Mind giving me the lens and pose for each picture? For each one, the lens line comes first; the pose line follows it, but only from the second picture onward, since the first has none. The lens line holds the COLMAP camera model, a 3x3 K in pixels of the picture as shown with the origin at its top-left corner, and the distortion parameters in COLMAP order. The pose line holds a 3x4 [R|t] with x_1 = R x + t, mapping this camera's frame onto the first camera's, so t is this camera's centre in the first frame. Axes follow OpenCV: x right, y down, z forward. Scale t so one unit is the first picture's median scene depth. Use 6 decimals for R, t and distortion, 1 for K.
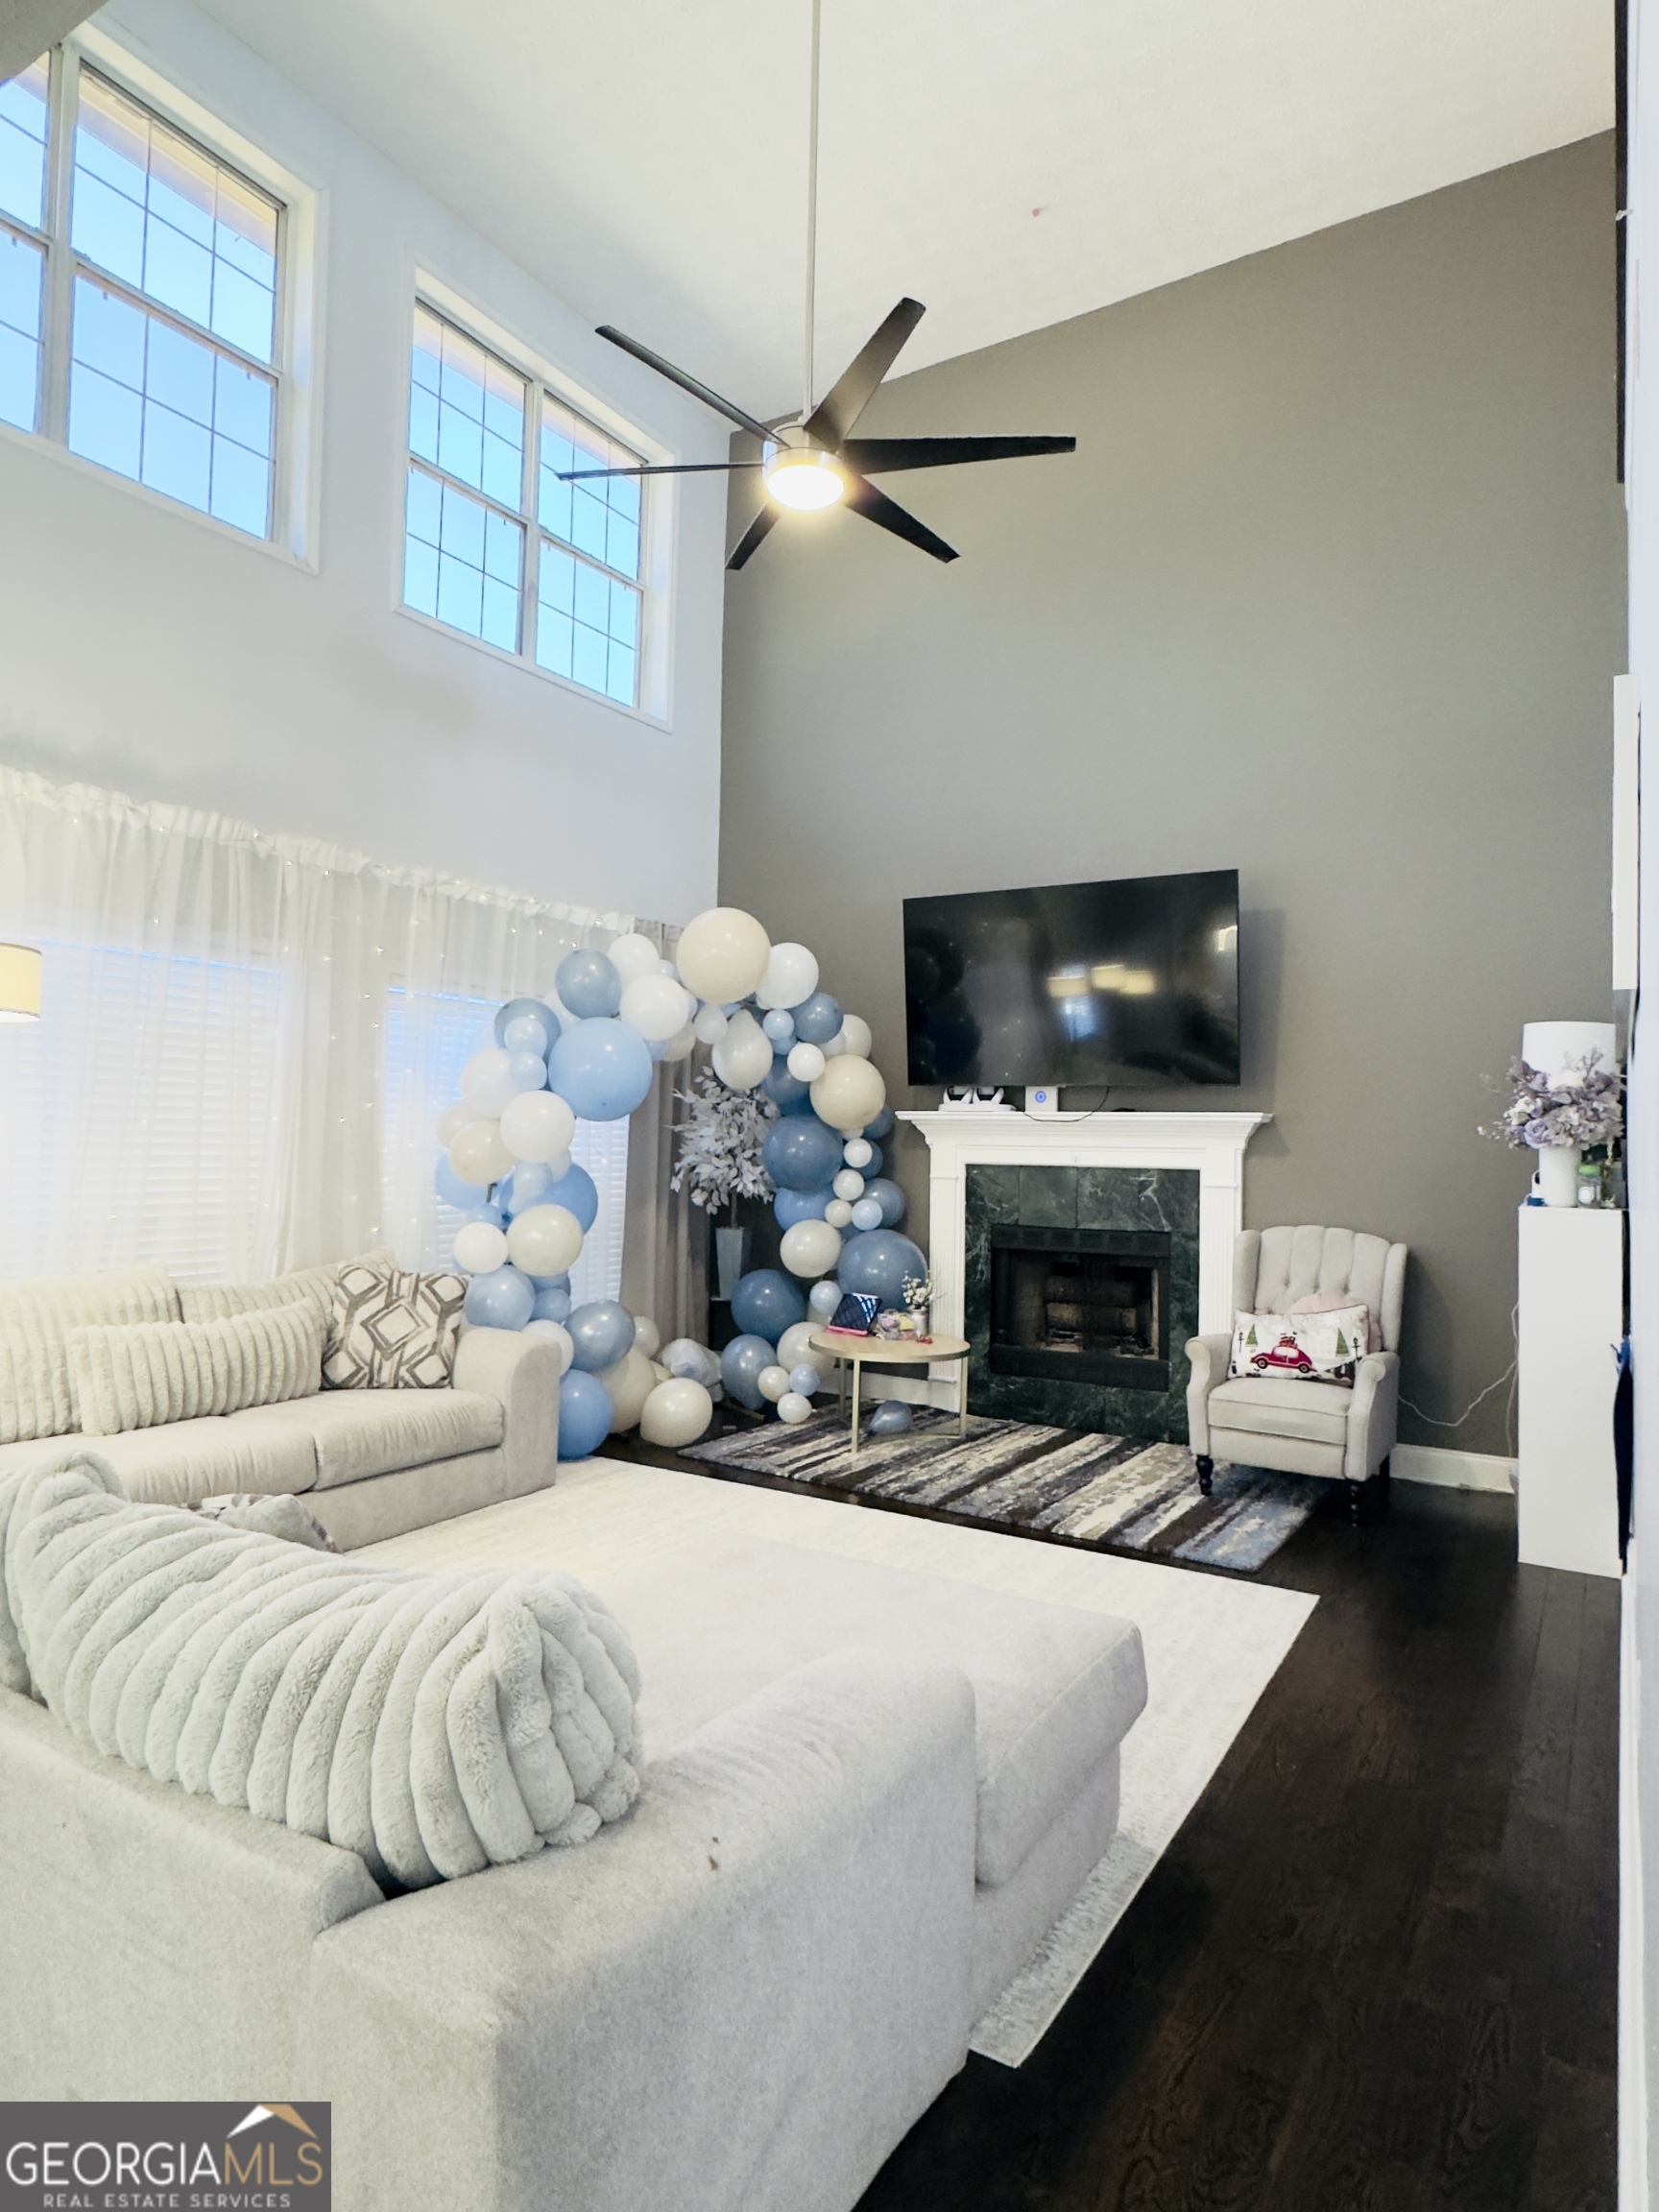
lens RADIAL K [[1285.3, 0, 826.3], [0, 1285.3, 1102.2], [0, 0, 1]] dist [0.011665, -0.001005]
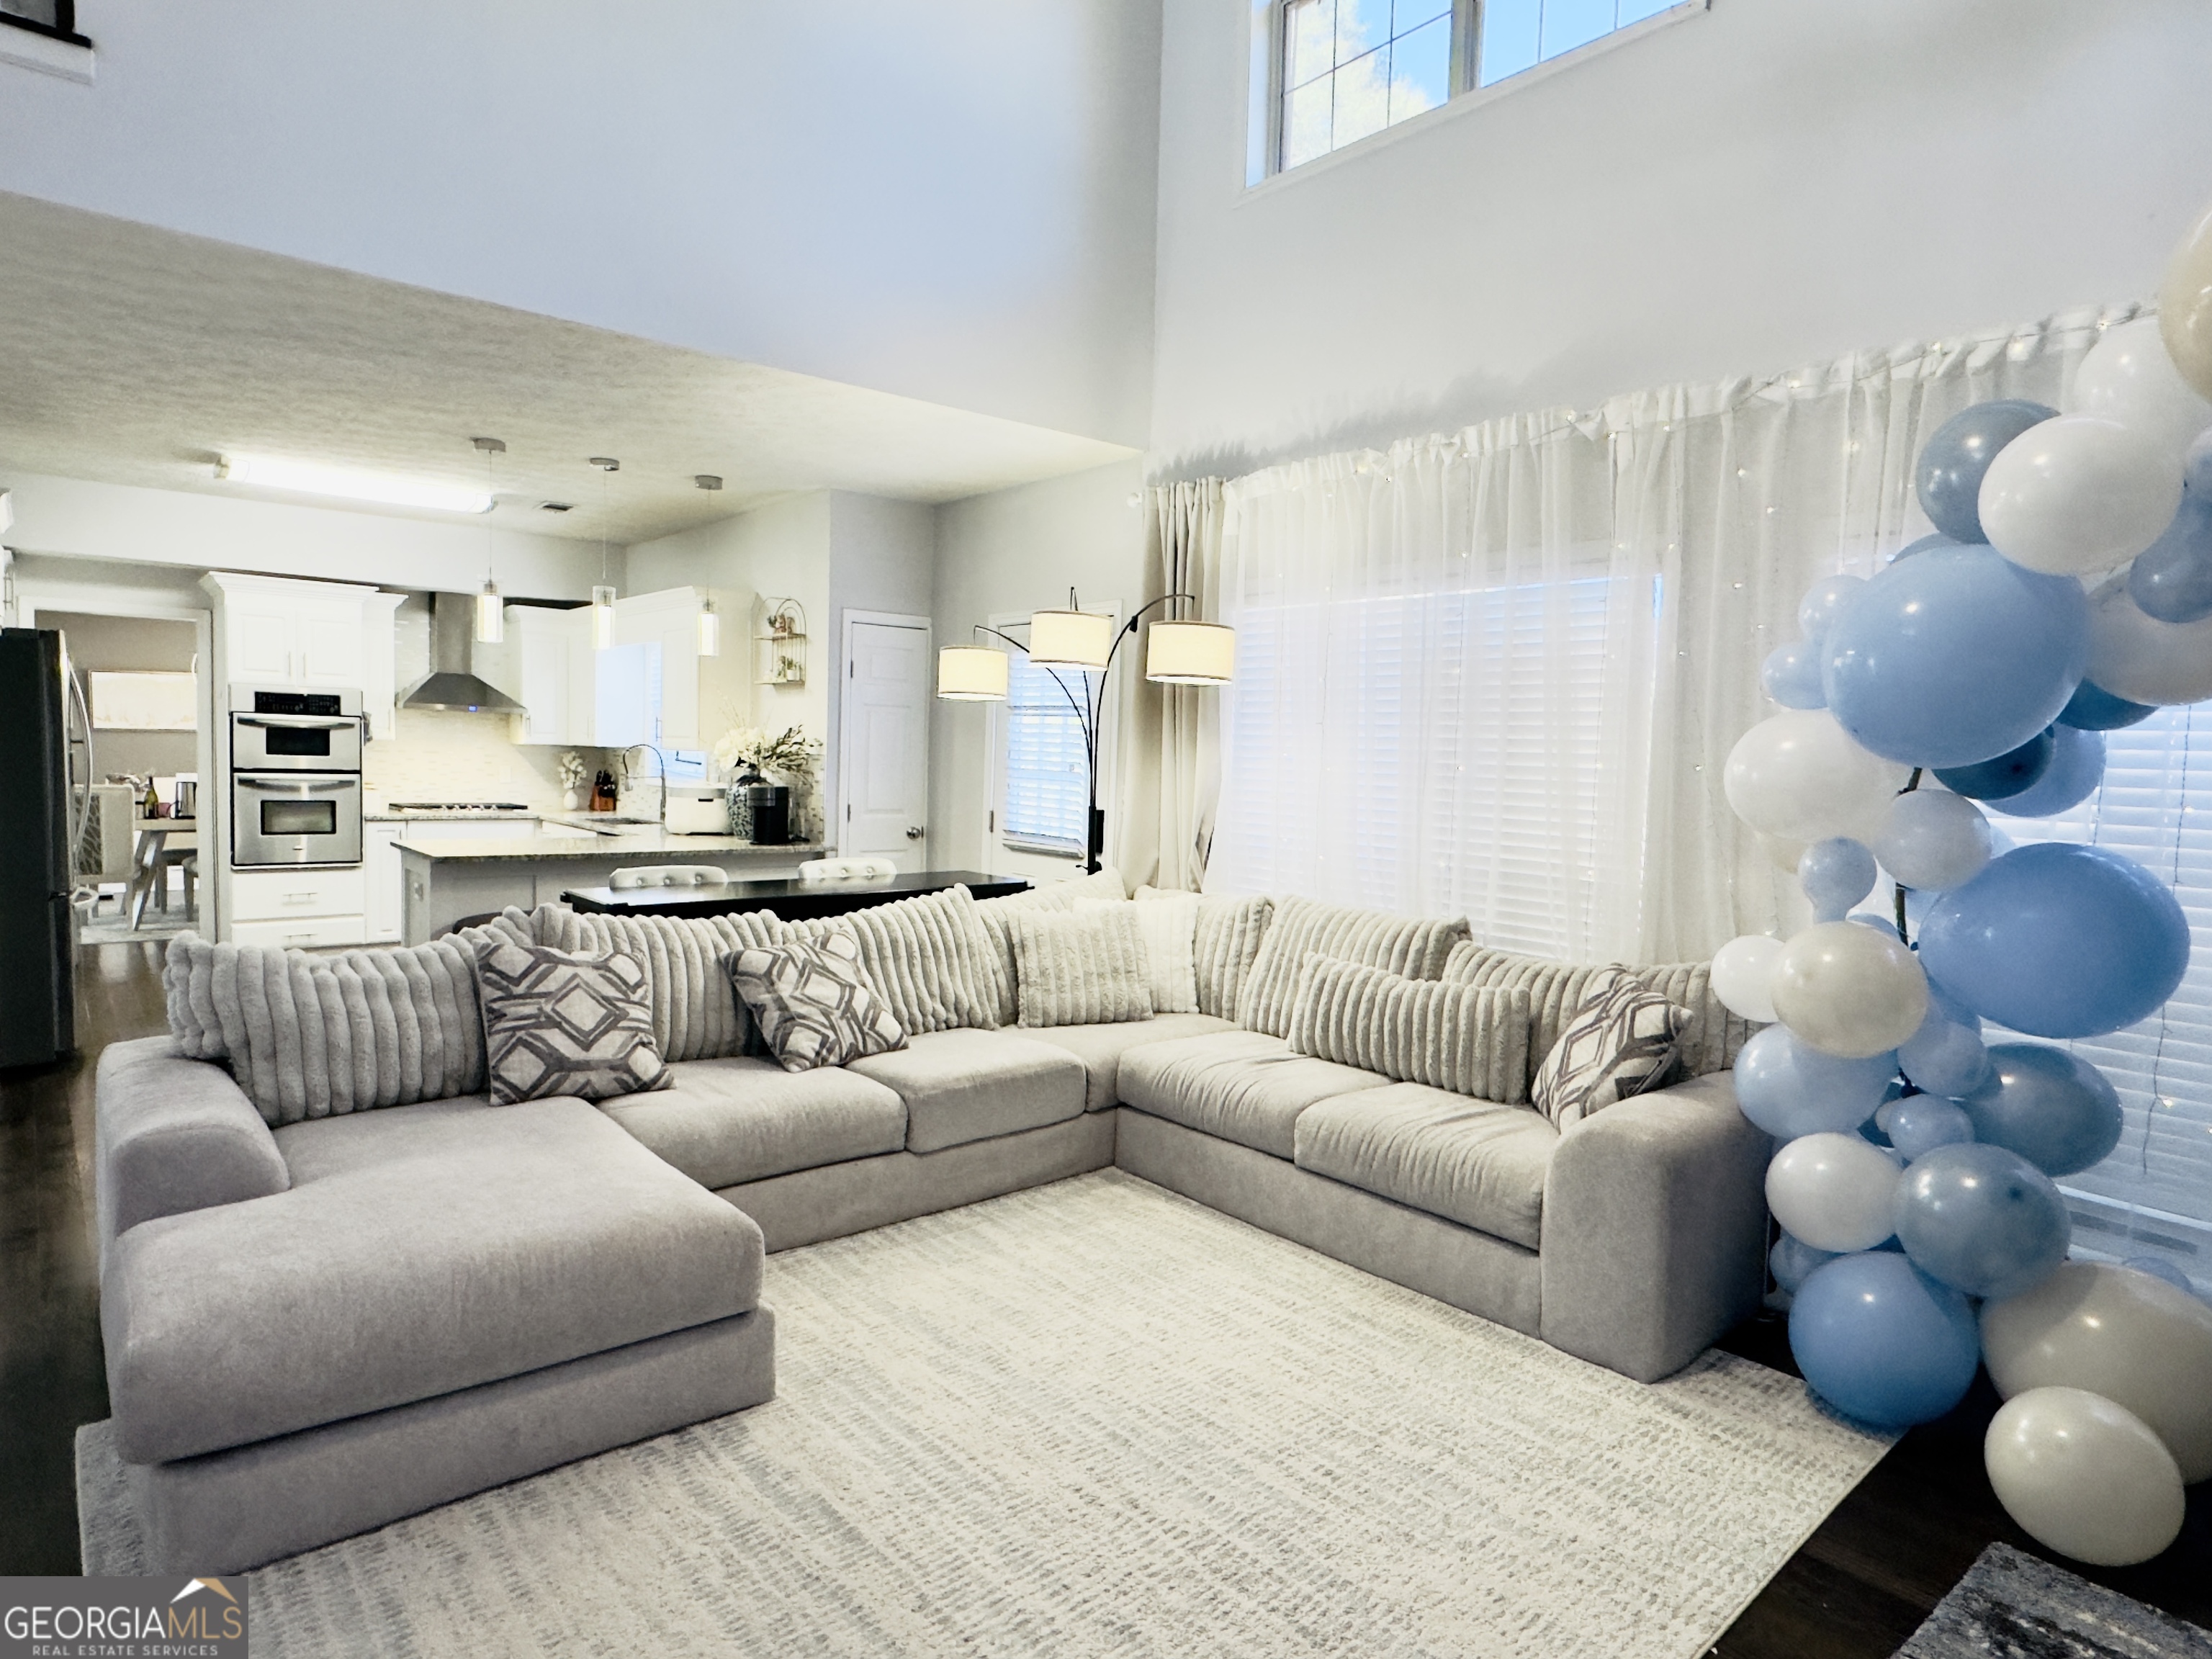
lens RADIAL K [[1285.3, 0, 1101.4], [0, 1285.3, 831.3], [0, 0, 1]] dist [0.011665, -0.001005]
pose [[-0.309840, 0.030174, -0.950310, 0.397046], [-0.008829, 0.999362, 0.034610, 0.026744], [0.950748, 0.019114, -0.309376, 0.896246]]
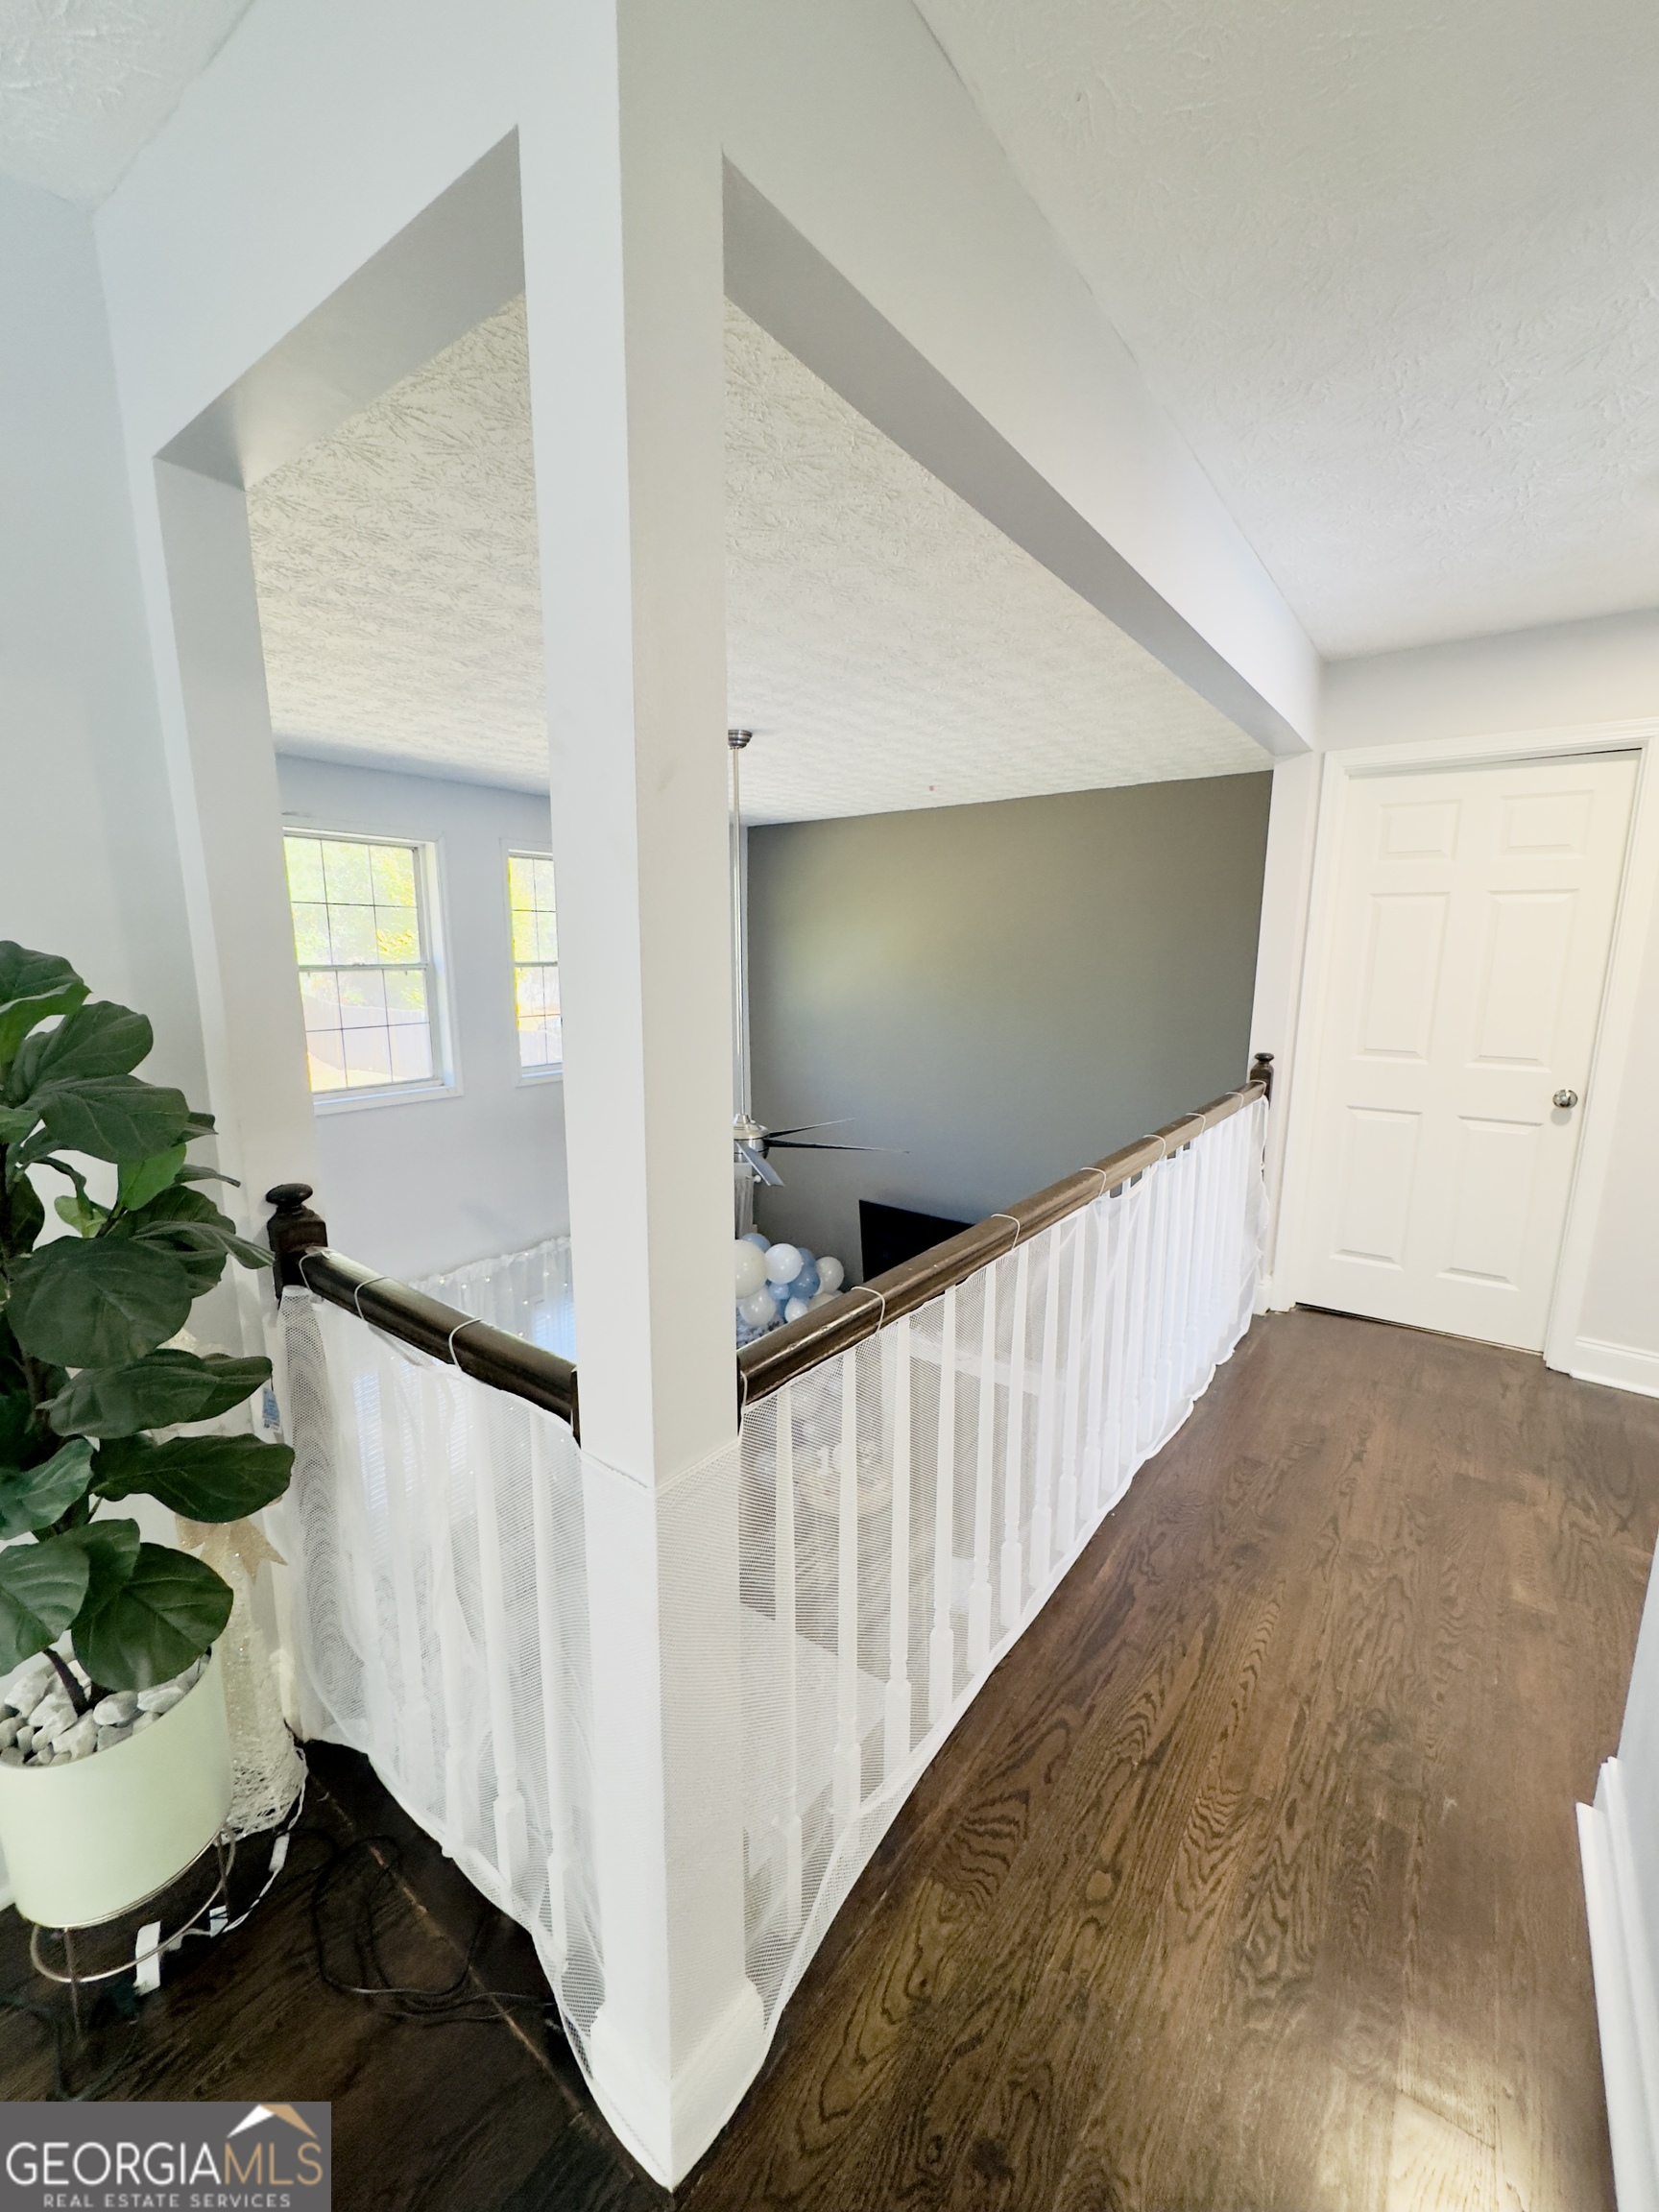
lens RADIAL K [[888.6, 0, 825.3], [0, 888.6, 1109.4], [0, 0, 1]] dist [-0.001925, 0.000550]
pose [[0.996416, -0.006461, -0.084346, 0.133901], [0.023773, 0.978283, 0.205906, -0.594271], [0.081184, -0.207173, 0.974930, -0.025452]]
